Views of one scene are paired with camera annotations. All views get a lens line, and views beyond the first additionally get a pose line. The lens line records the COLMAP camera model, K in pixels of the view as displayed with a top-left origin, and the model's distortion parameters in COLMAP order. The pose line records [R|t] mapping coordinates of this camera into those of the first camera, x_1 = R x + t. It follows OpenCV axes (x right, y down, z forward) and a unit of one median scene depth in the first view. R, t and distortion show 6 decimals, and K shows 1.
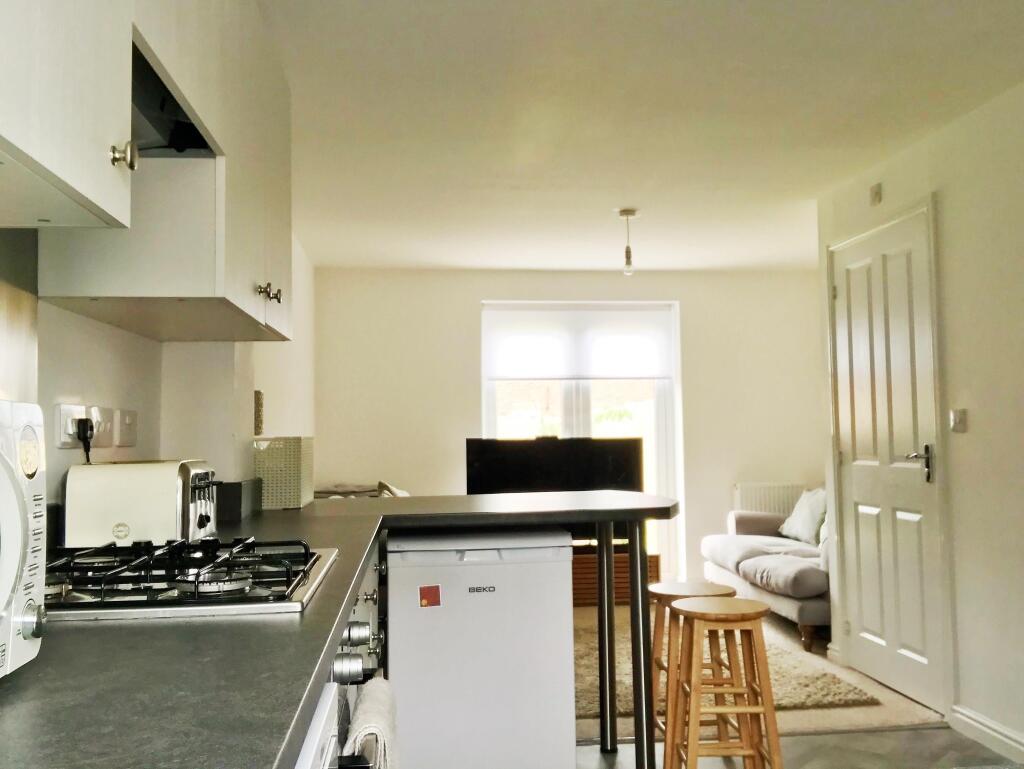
lens RADIAL K [[976.3, 0, 512.0], [0, 976.3, 384.5], [0, 0, 1]] dist [0.005521, 0.000682]
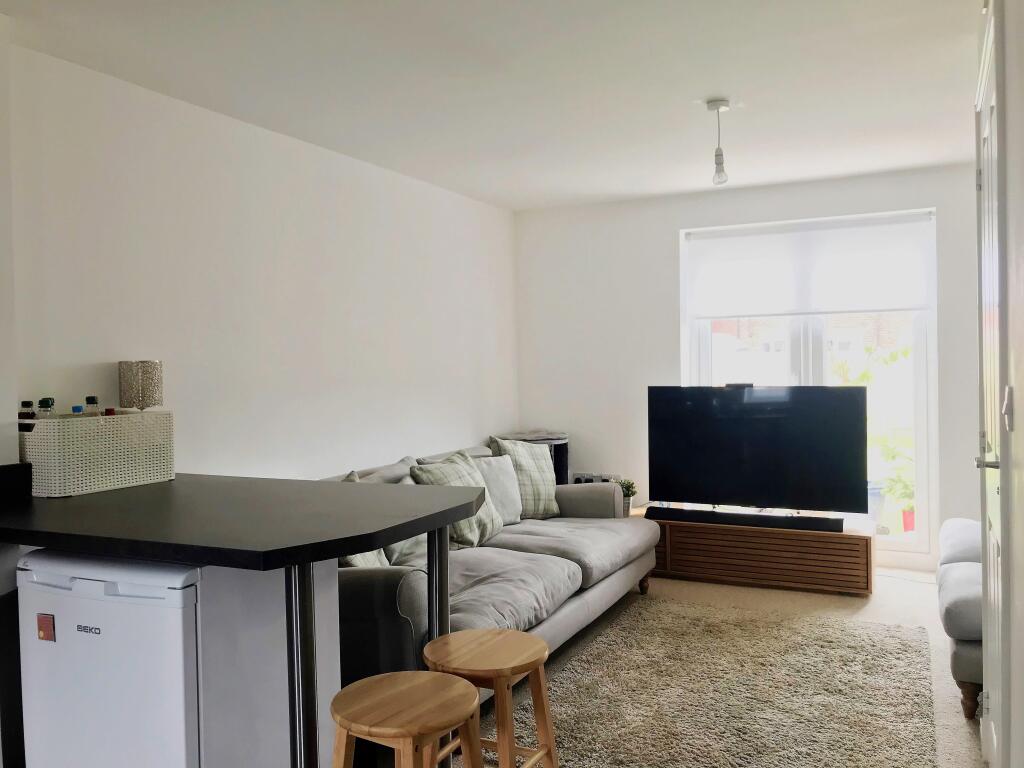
lens RADIAL K [[861.4, 0, 512.0], [0, 861.4, 384.0], [0, 0, 1]] dist [-0.006534, -0.001692]
pose [[0.849862, 0.009198, -0.526924, 0.265336], [0.036049, 0.996491, 0.075537, -0.011409], [0.525770, -0.083191, 0.846549, 0.261003]]
